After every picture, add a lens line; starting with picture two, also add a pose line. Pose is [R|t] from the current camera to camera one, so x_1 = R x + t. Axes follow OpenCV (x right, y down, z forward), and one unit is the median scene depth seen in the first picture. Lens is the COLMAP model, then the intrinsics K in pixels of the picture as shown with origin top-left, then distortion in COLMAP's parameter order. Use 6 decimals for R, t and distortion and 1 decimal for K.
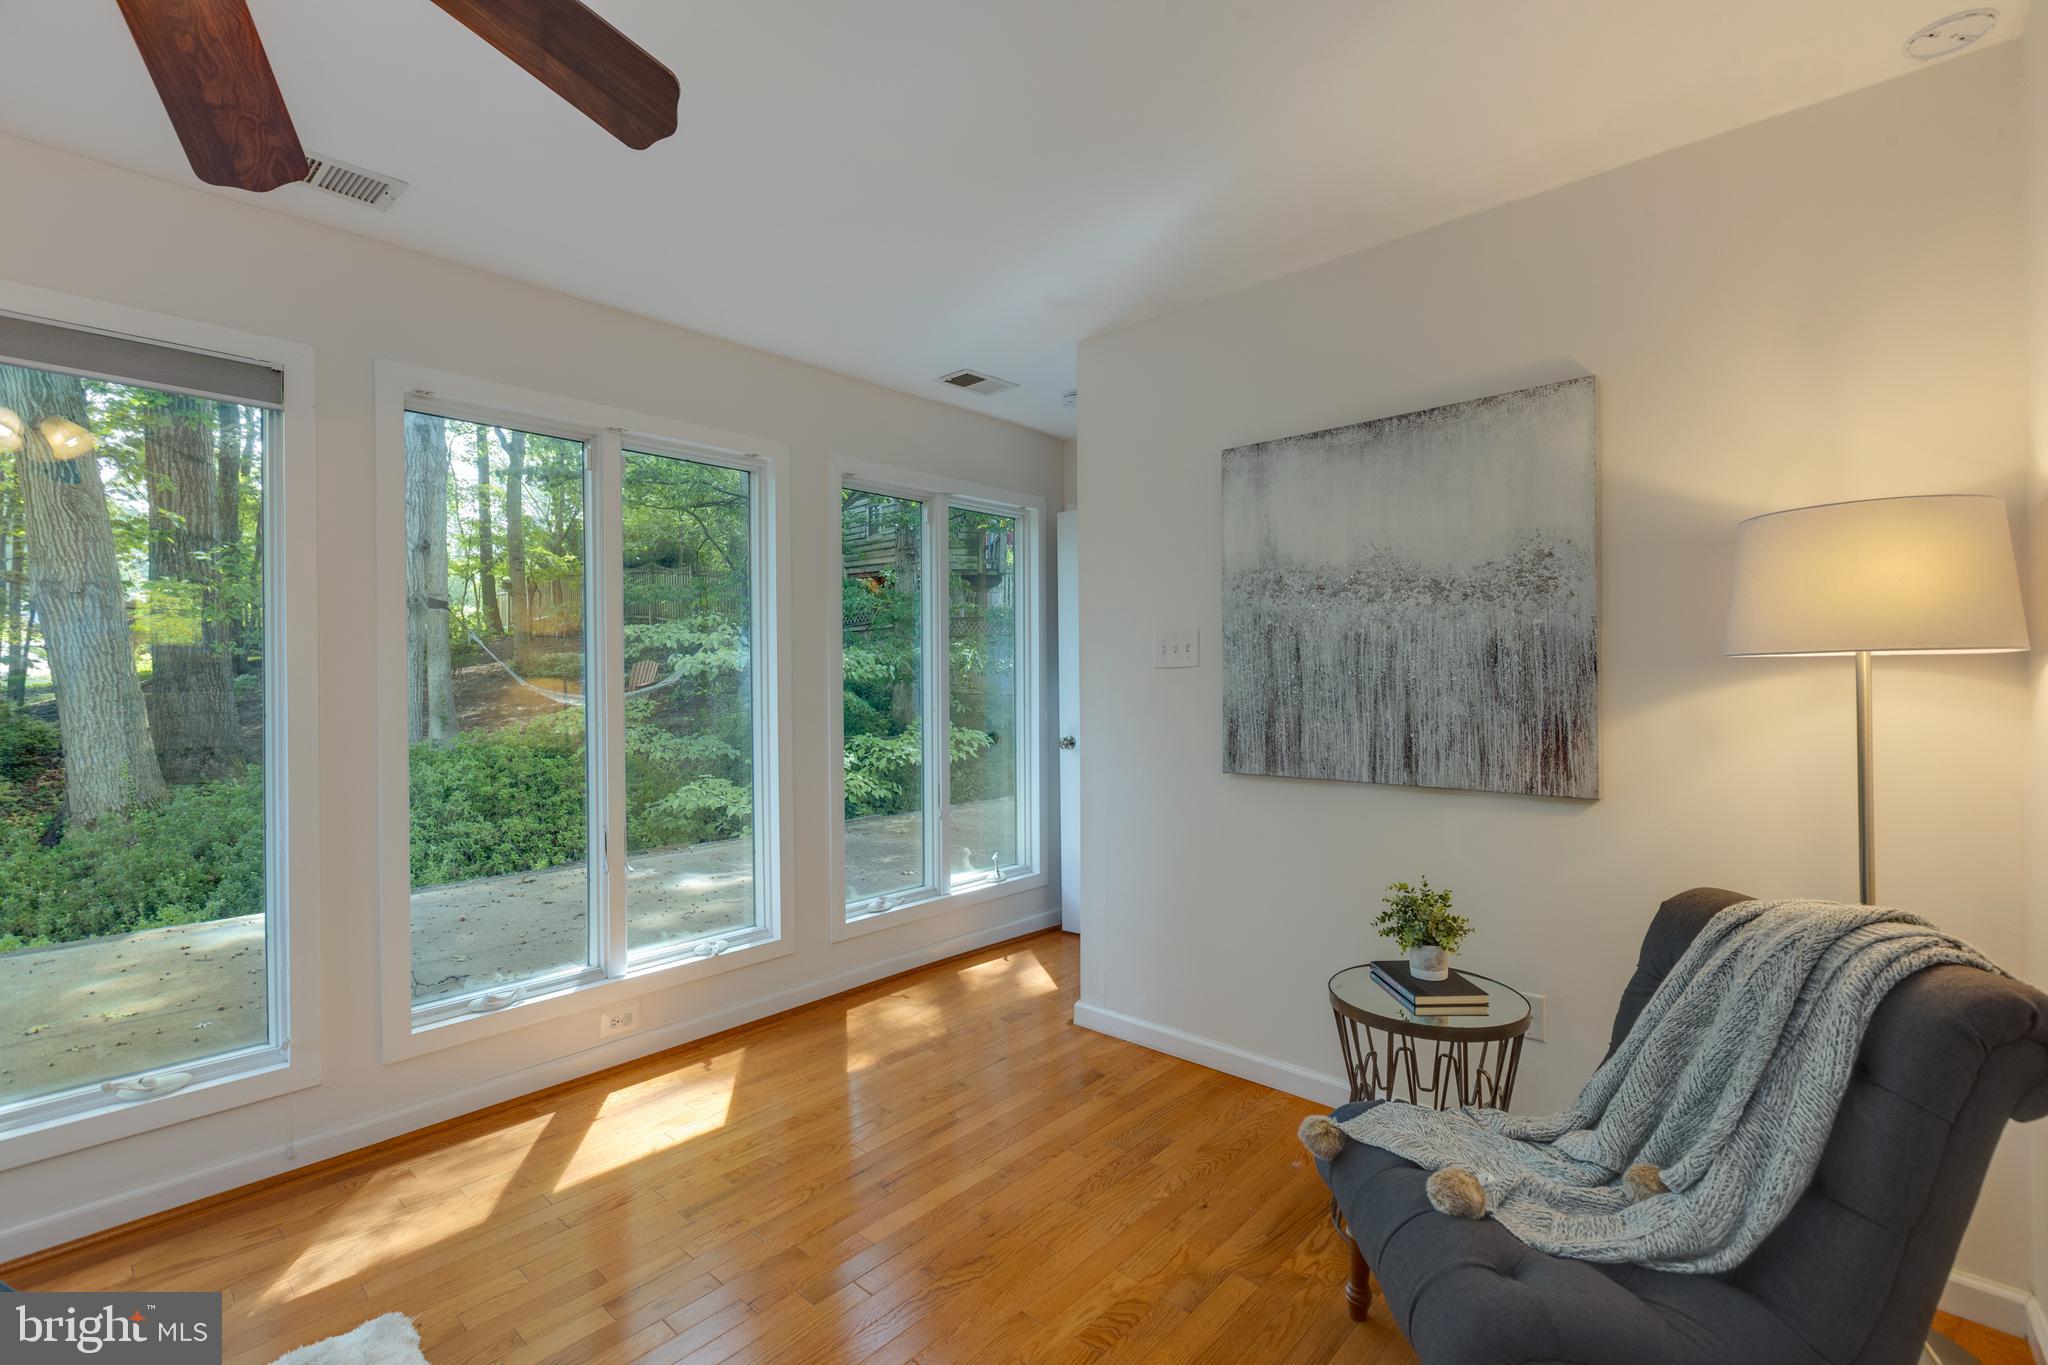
lens RADIAL K [[904.3, 0, 1022.8], [0, 904.3, 679.9], [0, 0, 1]] dist [0.001903, -0.001423]
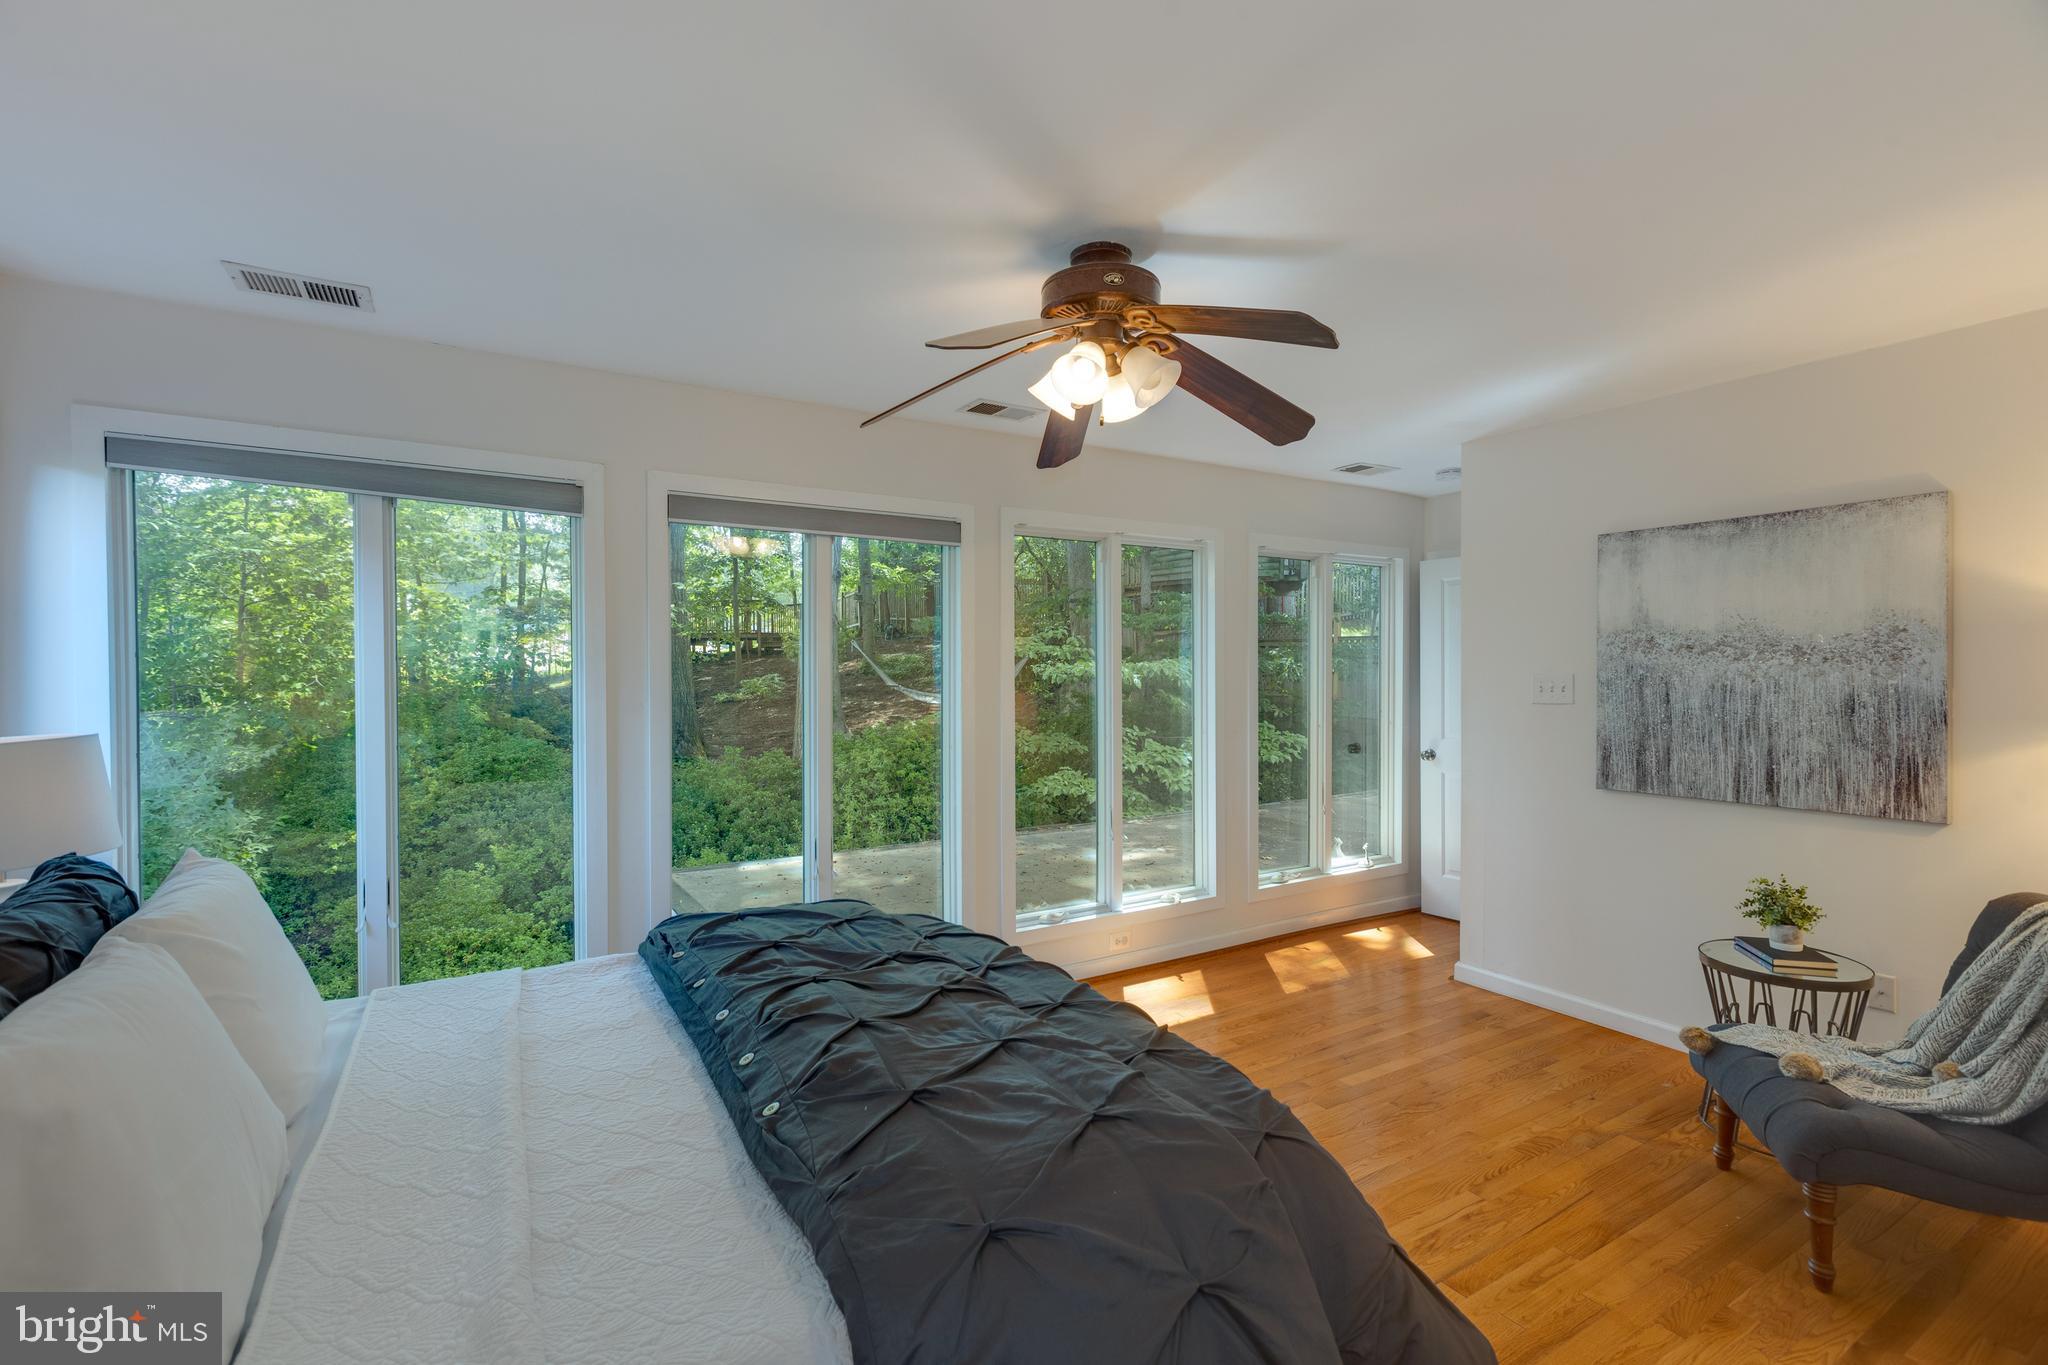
lens RADIAL K [[904.3, 0, 1024.6], [0, 904.3, 679.7], [0, 0, 1]] dist [0.001903, -0.001423]
pose [[0.958358, 0.007728, -0.285465, -0.212360], [-0.005552, 0.999949, 0.008429, -0.064408], [0.285516, -0.006494, 0.958352, -0.508388]]
